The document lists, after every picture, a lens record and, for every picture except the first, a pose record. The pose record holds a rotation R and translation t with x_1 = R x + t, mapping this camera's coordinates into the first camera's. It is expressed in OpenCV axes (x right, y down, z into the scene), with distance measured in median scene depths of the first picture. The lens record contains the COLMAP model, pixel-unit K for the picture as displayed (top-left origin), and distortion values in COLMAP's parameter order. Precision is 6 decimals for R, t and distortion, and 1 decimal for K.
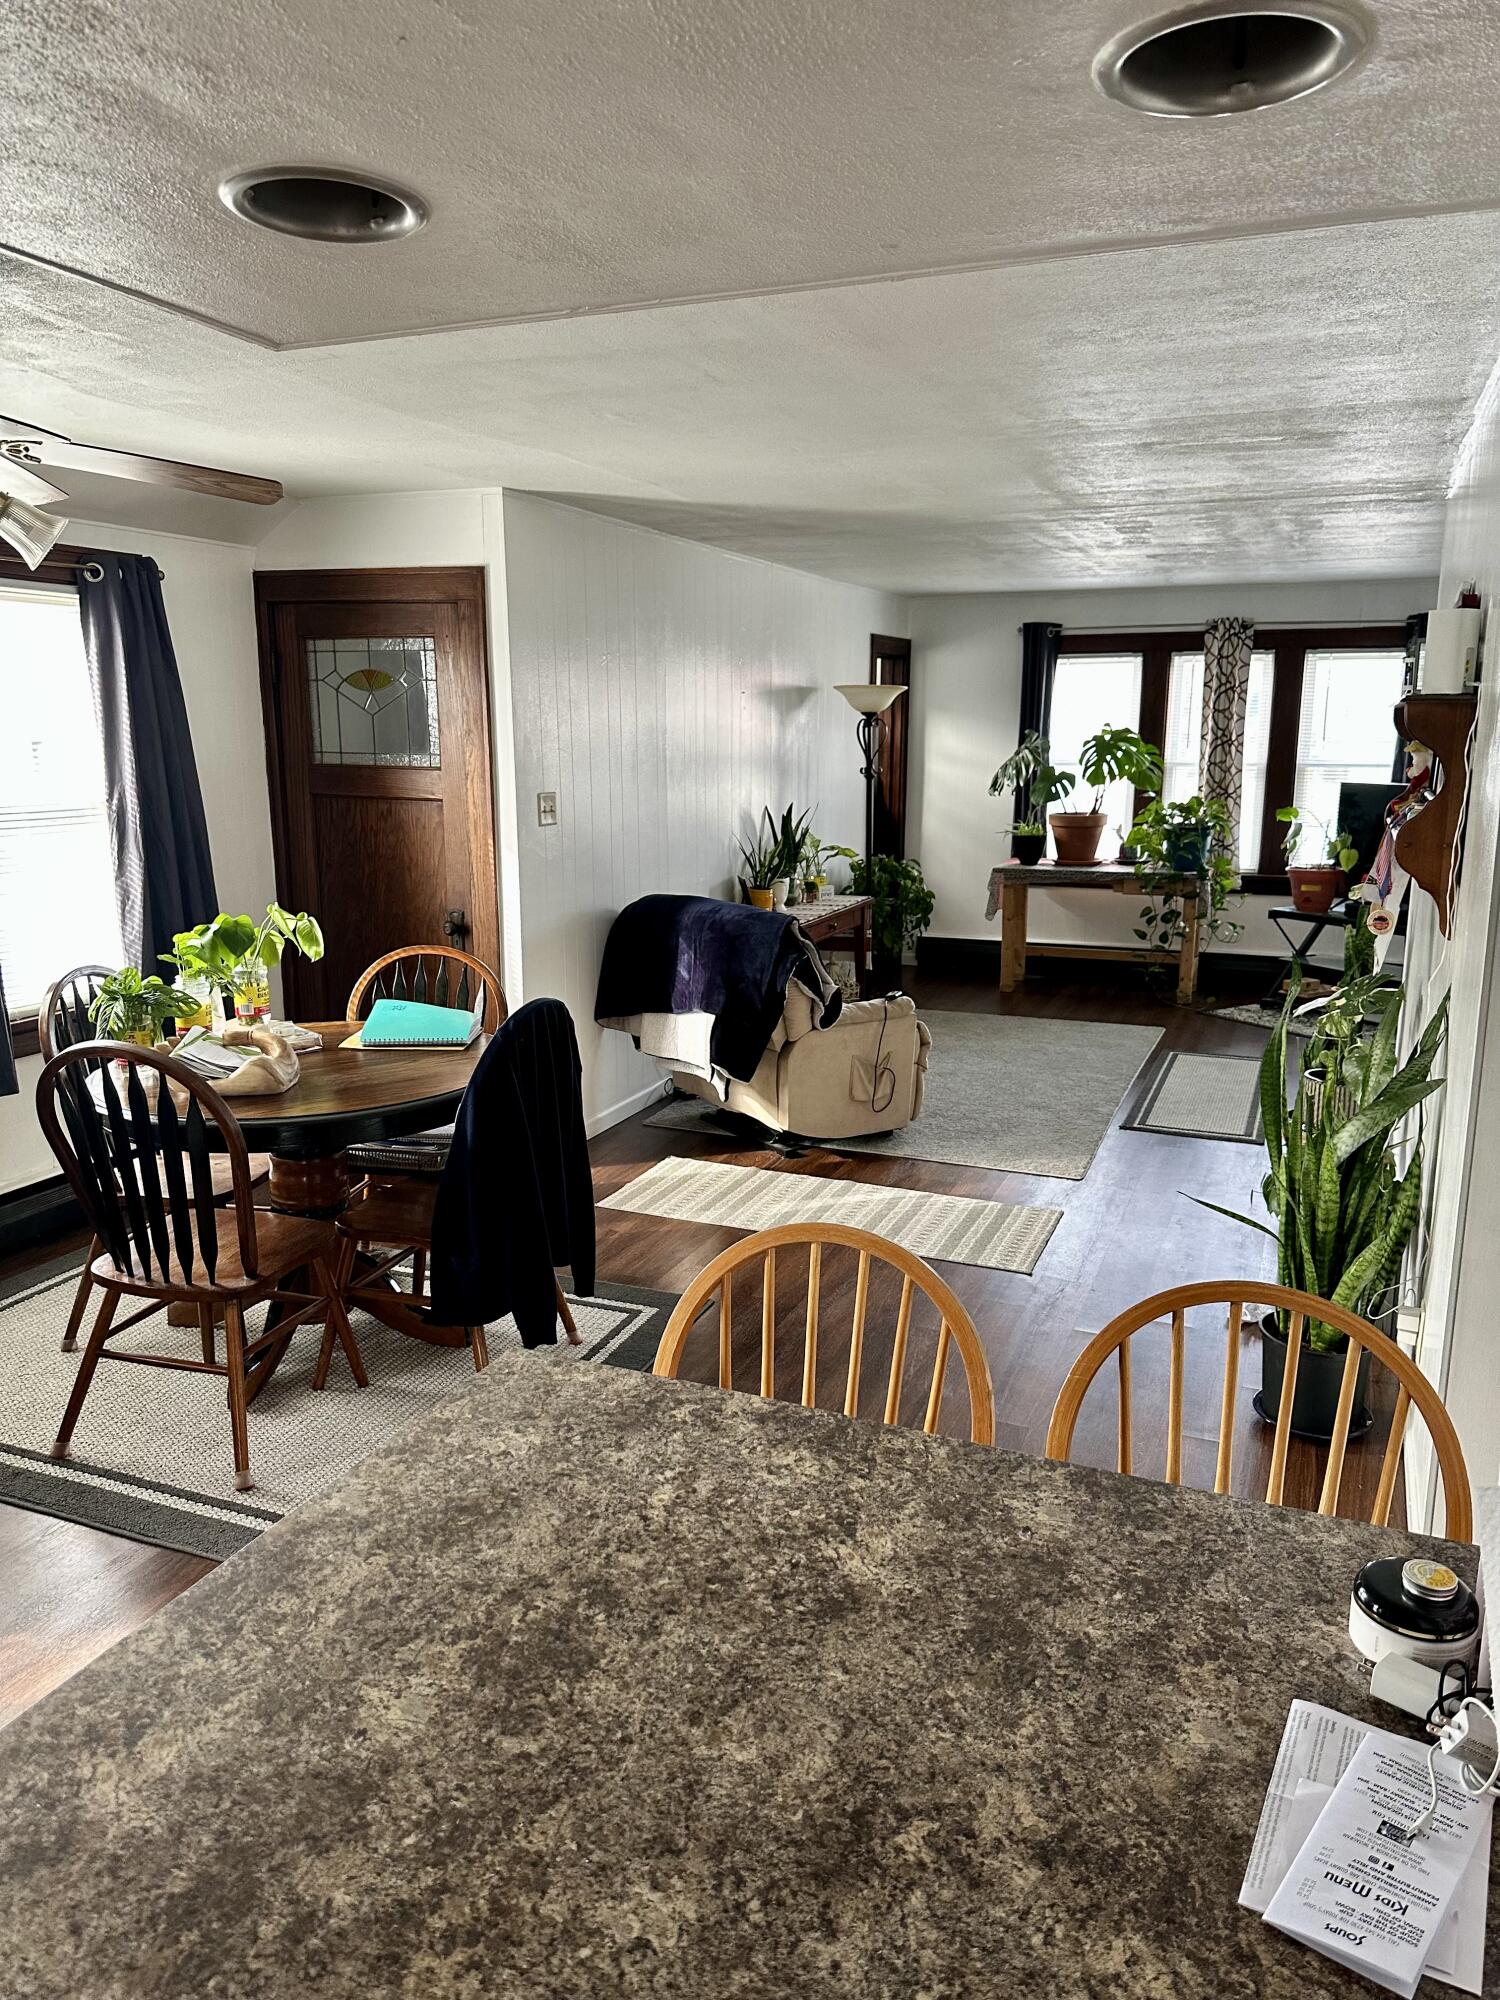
lens RADIAL K [[1361.1, 0, 750.0], [0, 1361.1, 1000.0], [0, 0, 1]] dist [0.066266, -0.005386]
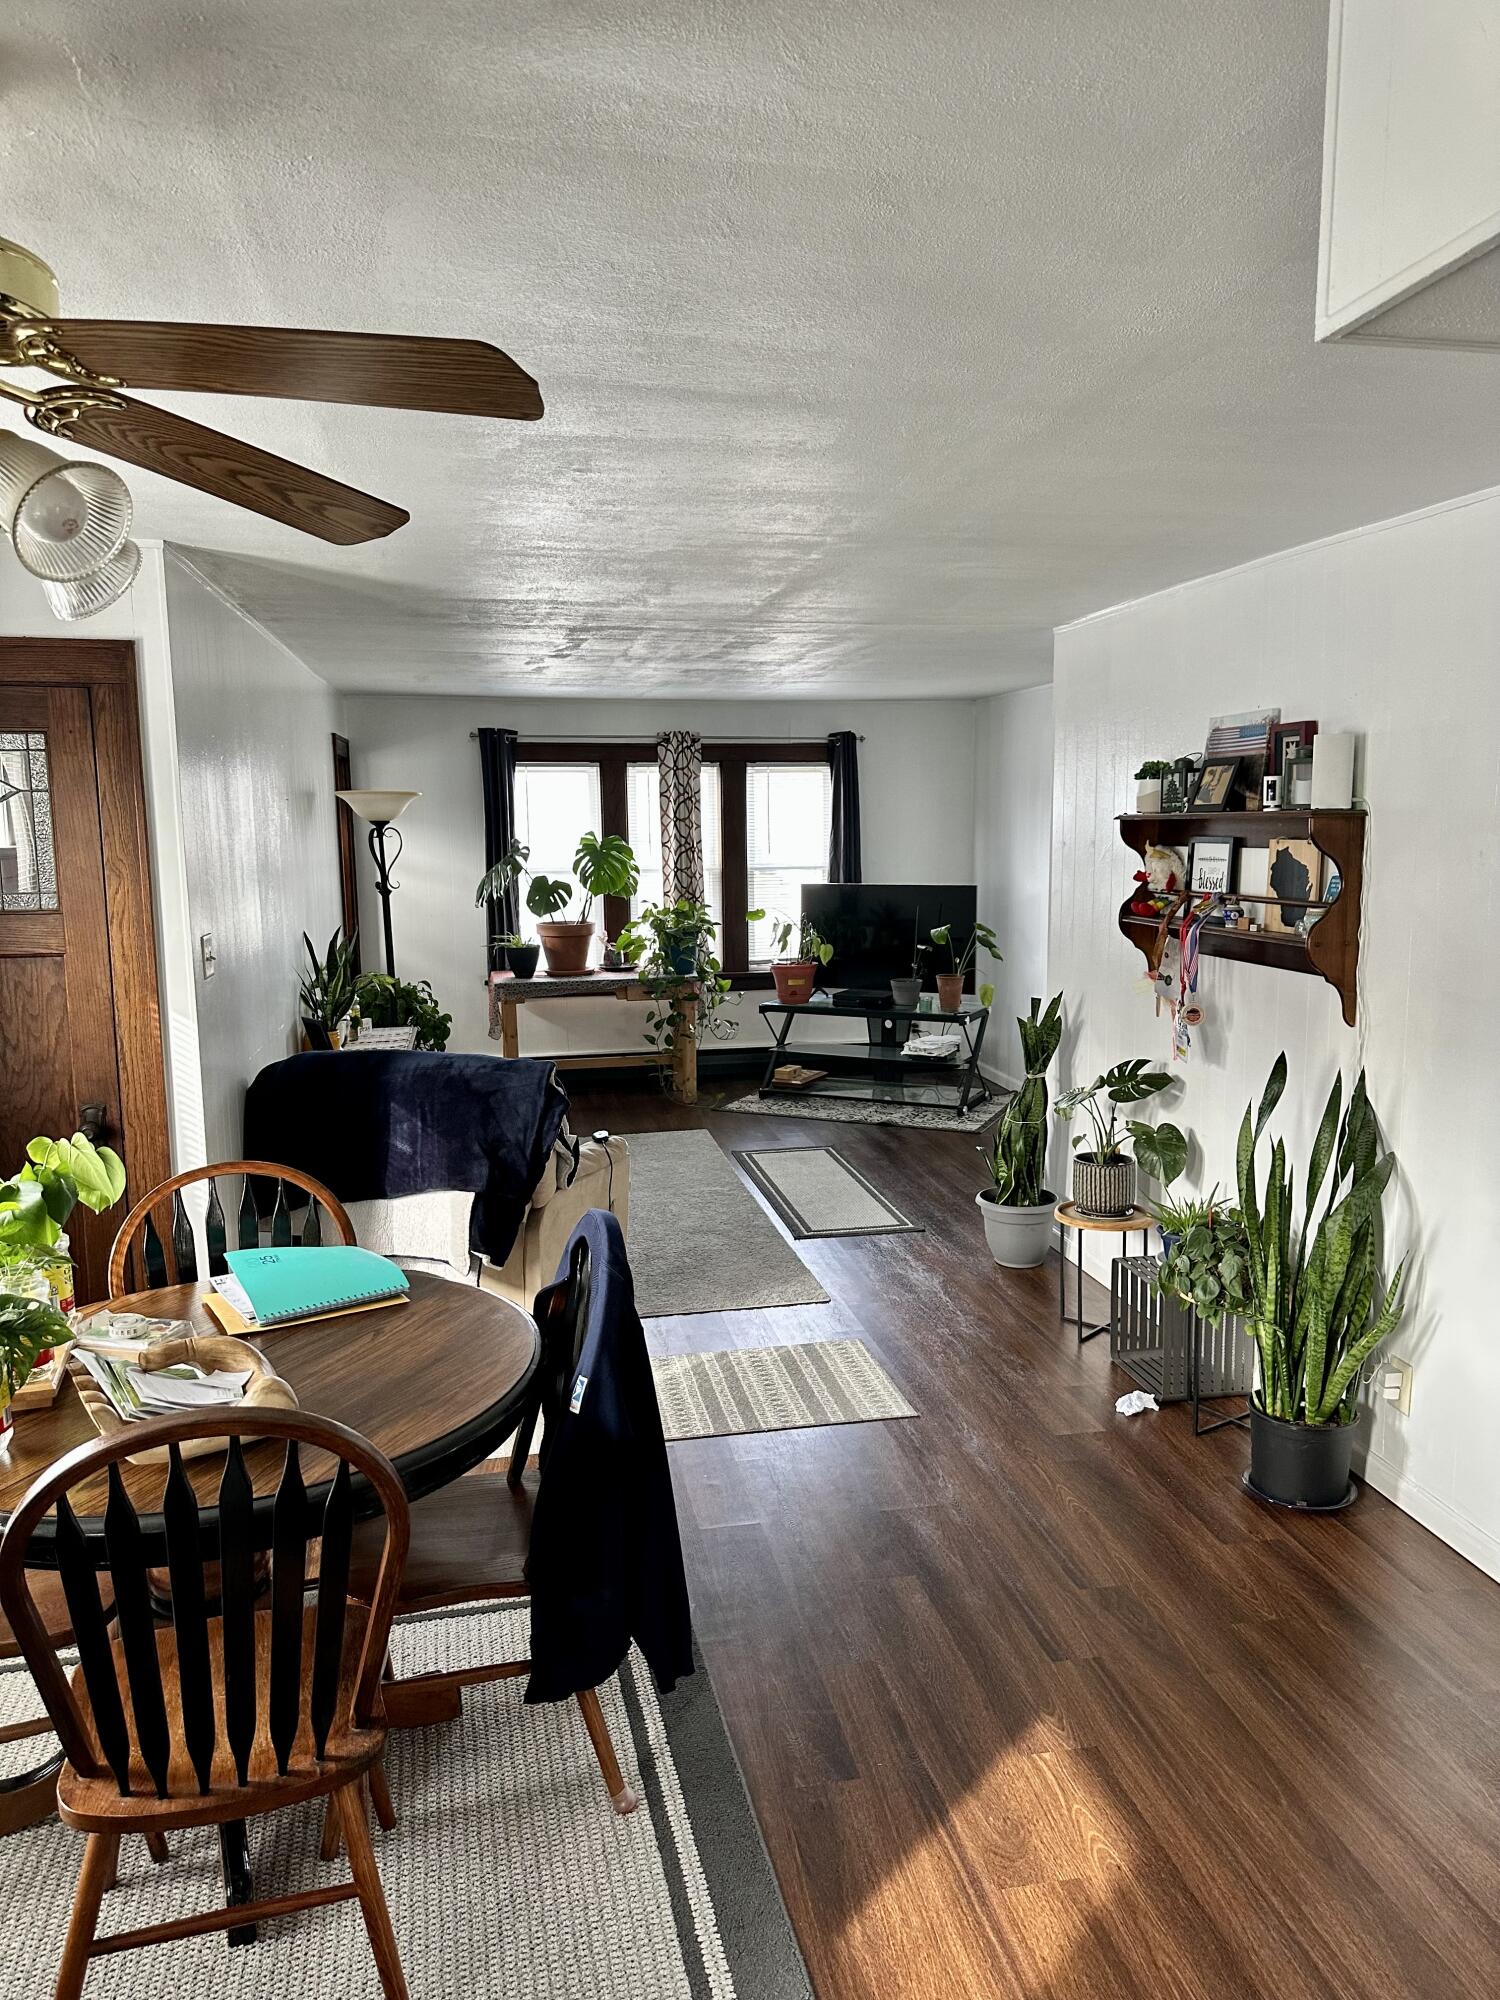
lens RADIAL K [[1361.1, 0, 750.0], [0, 1361.1, 1000.0], [0, 0, 1]] dist [0.066266, -0.005386]
pose [[0.838067, -0.083228, 0.539182, -0.189403], [0.121734, 0.991906, -0.036105, -0.031764], [-0.531813, 0.095895, 0.841415, 0.120874]]
